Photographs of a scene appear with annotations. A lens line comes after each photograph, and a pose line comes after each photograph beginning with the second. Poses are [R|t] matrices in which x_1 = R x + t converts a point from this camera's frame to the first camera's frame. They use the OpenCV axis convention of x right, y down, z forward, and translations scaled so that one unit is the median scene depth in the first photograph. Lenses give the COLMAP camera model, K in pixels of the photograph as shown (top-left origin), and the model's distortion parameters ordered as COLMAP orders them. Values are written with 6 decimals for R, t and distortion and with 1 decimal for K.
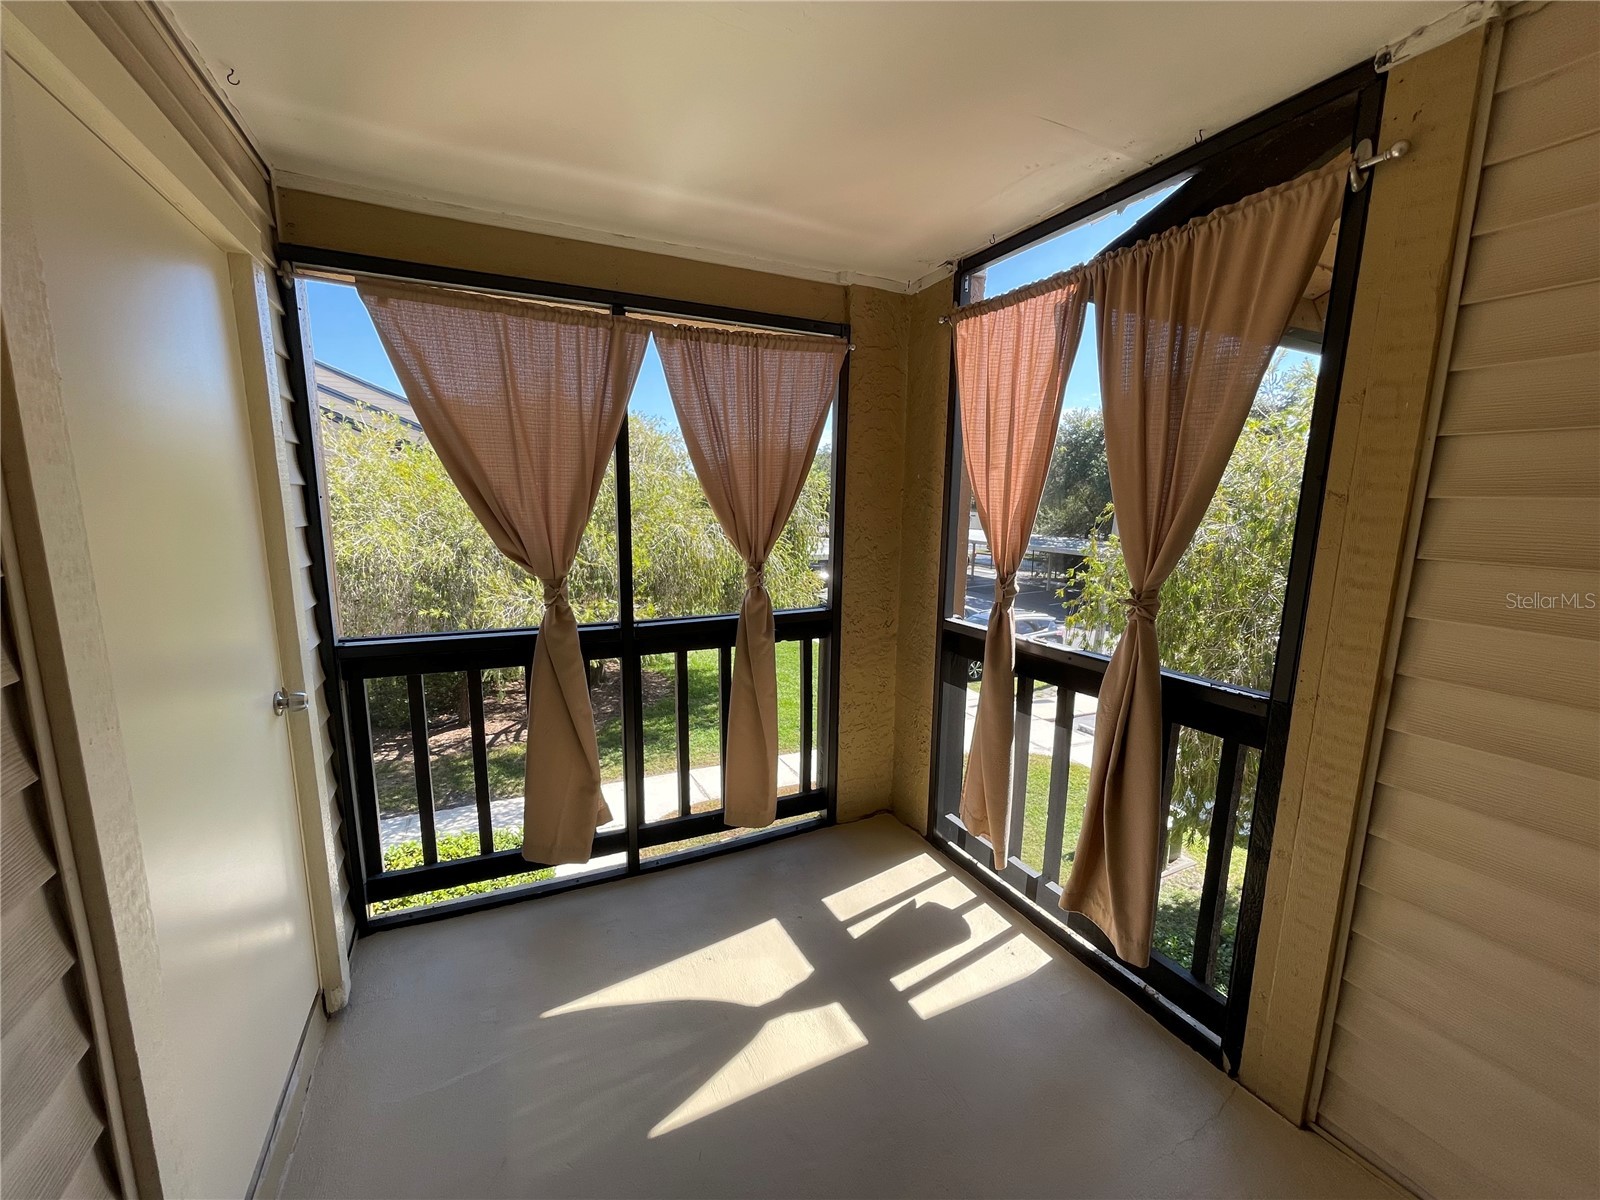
lens RADIAL K [[643.8, 0, 798.0], [0, 643.8, 606.8], [0, 0, 1]] dist [-0.001406, -0.000471]
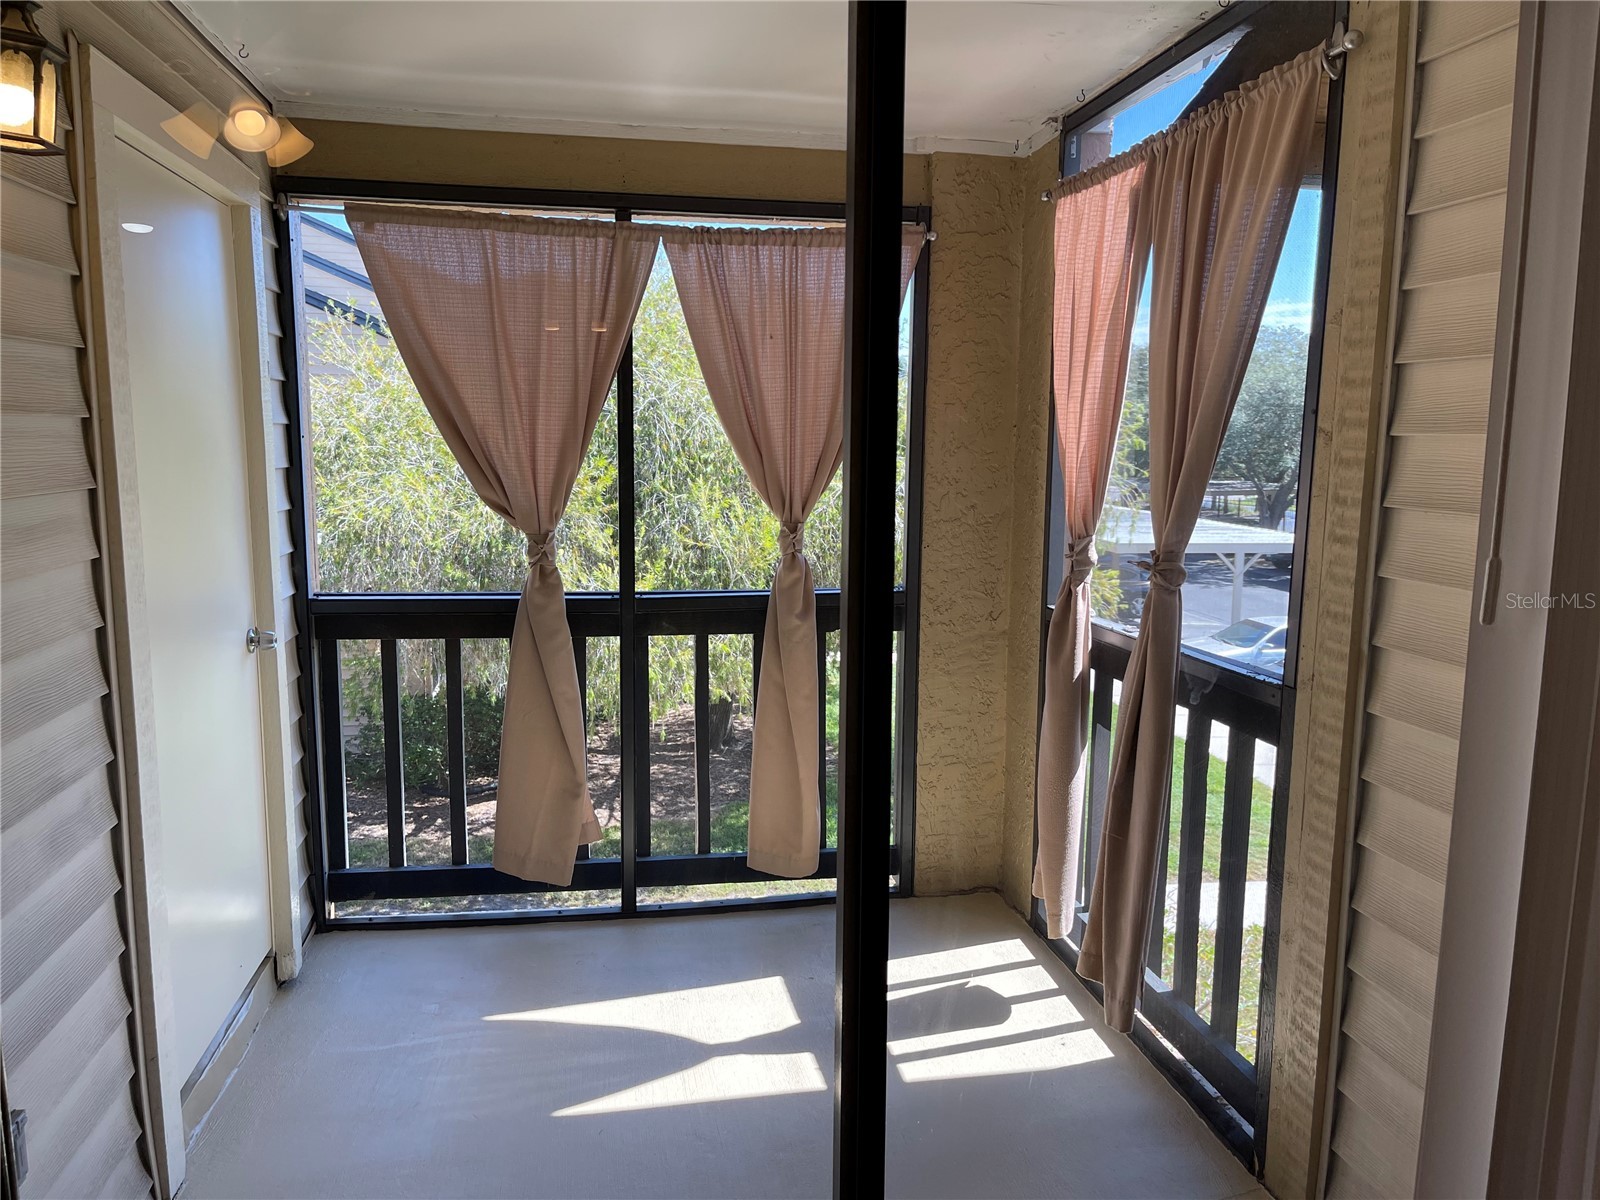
lens RADIAL K [[1208.0, 0, 802.3], [0, 1208.0, 607.7], [0, 0, 1]] dist [0.053811, -0.063087]
pose [[0.962782, 0.036301, -0.267831, 0.375679], [-0.044036, 0.998767, -0.022928, 0.073832], [0.266668, 0.033869, 0.963193, -0.429479]]
